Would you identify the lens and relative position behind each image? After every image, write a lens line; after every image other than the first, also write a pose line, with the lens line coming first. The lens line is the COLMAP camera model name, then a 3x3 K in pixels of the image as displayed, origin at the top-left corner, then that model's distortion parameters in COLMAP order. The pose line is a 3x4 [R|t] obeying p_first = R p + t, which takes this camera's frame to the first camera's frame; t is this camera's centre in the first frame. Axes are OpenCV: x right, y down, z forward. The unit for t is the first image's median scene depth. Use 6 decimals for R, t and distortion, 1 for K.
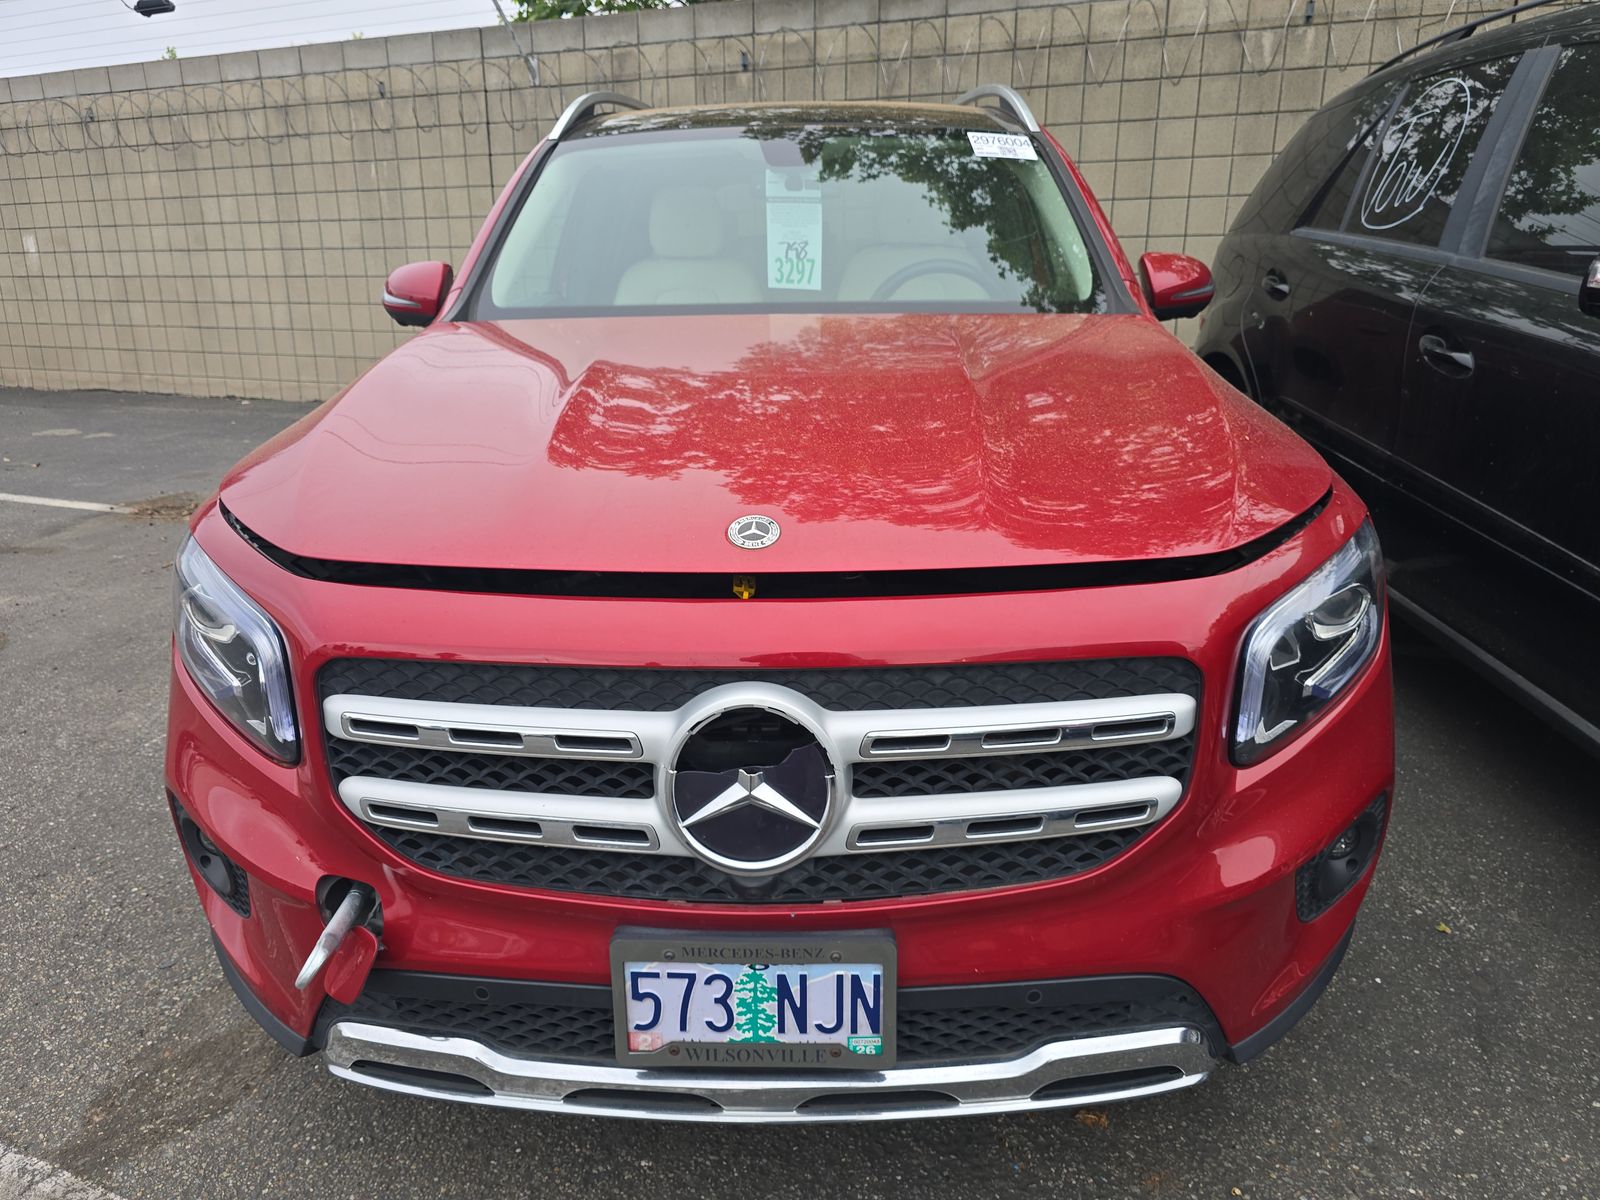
lens RADIAL K [[1064.9, 0, 800.0], [0, 1064.9, 599.3], [0, 0, 1]] dist [0.036962, -0.023655]
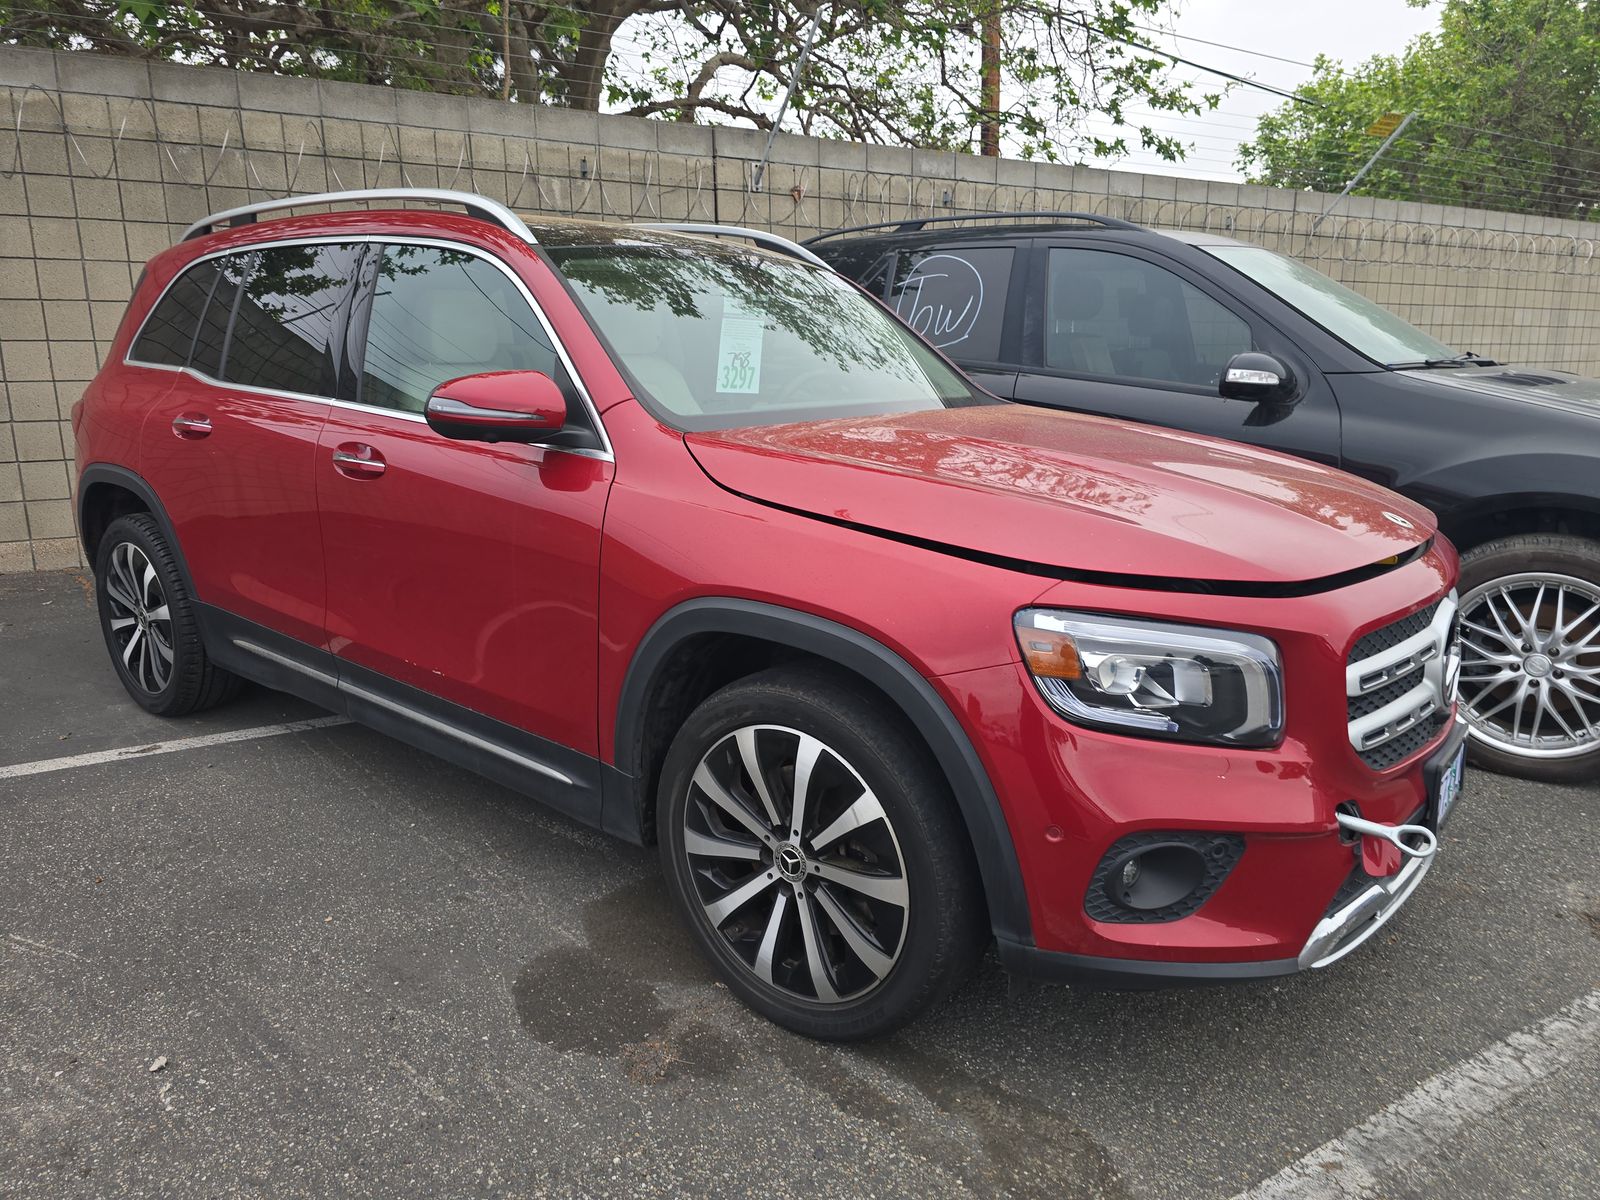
lens RADIAL K [[1064.9, 0, 801.5], [0, 1064.9, 599.5], [0, 0, 1]] dist [0.036962, -0.023655]
pose [[0.602967, -0.172379, 0.778920, -0.873673], [0.240859, 0.970149, 0.028249, -0.095210], [-0.760538, 0.170577, 0.626487, 0.282041]]
